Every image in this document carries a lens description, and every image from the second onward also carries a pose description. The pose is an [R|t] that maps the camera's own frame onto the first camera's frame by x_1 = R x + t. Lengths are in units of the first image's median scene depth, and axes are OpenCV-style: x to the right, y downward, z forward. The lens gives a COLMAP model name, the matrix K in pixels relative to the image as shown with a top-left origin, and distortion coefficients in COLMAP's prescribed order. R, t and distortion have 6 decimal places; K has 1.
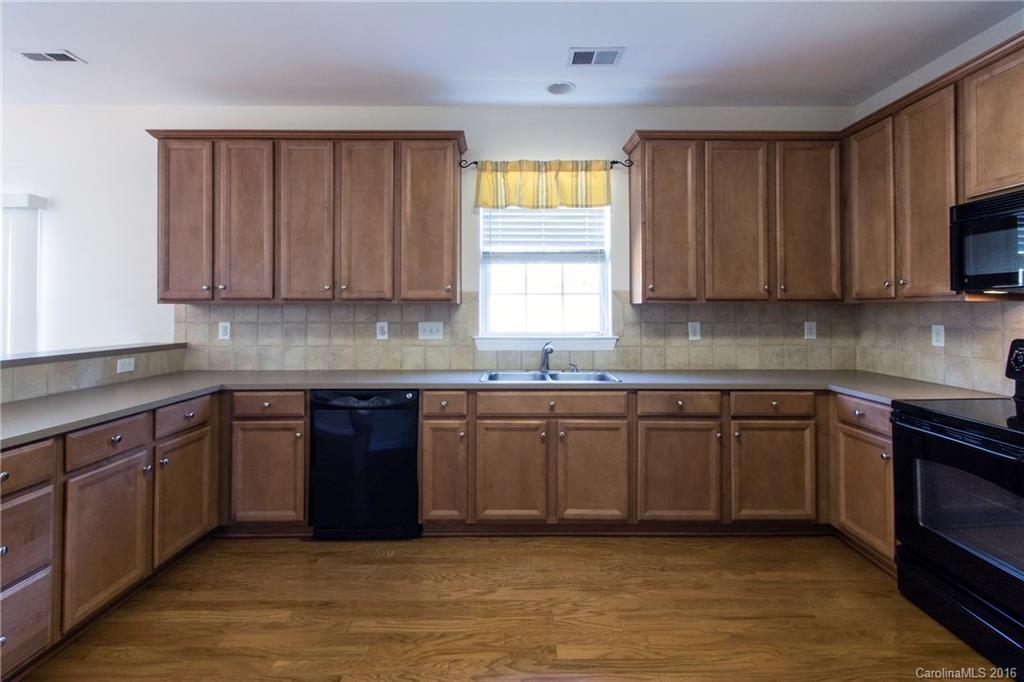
lens RADIAL K [[484.7, 0, 524.4], [0, 484.7, 304.2], [0, 0, 1]] dist [0.004693, -0.002498]
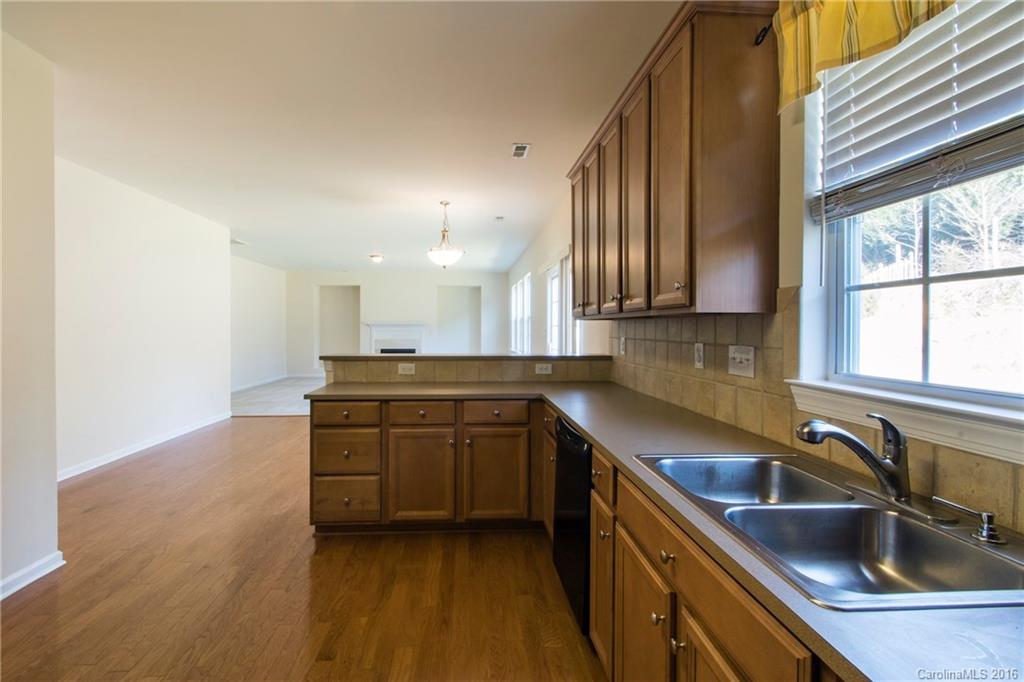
lens RADIAL K [[484.7, 0, 501.0], [0, 484.7, 330.6], [0, 0, 1]] dist [0.004693, -0.002498]
pose [[0.033015, 0.009326, -0.999411, 0.460297], [0.014364, 0.999849, 0.009805, 0.011100], [0.999352, -0.014679, 0.032876, 0.862303]]
